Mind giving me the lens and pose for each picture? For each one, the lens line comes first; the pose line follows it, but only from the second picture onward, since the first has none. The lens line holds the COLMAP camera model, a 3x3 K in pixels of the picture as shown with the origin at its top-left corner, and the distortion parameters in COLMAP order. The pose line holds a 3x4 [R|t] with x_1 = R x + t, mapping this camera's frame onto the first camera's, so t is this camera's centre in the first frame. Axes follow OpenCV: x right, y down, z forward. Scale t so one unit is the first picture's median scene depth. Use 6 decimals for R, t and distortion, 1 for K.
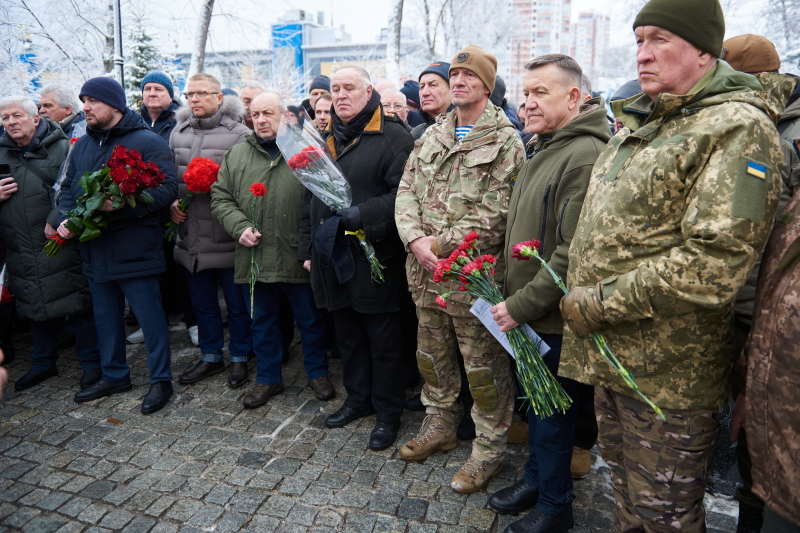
lens RADIAL K [[540.6, 0, 400.0], [0, 540.6, 266.5], [0, 0, 1]] dist [-0.054096, 0.000751]
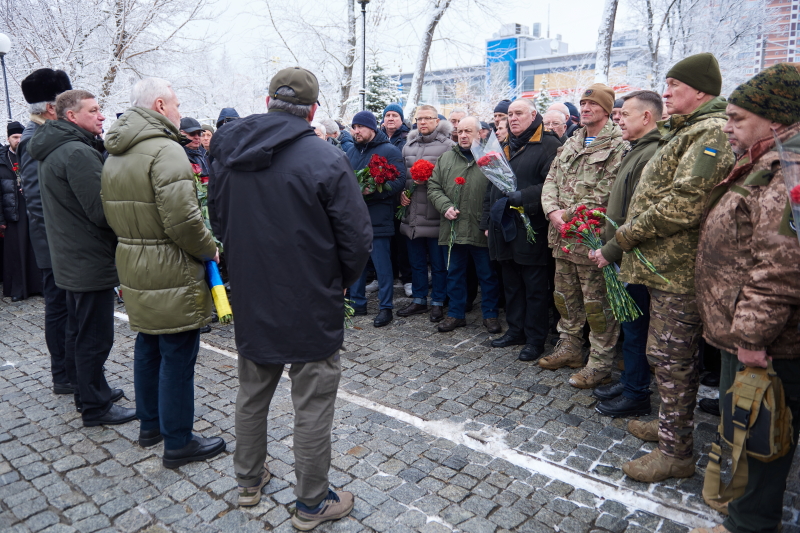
lens RADIAL K [[543.5, 0, 398.7], [0, 543.5, 287.9], [0, 0, 1]] dist [-0.039931, 0.000918]
pose [[0.930025, 0.071970, -0.360380, 0.159226], [-0.067953, 0.997404, 0.023823, 0.133697], [0.361159, 0.002333, 0.932501, -0.500206]]
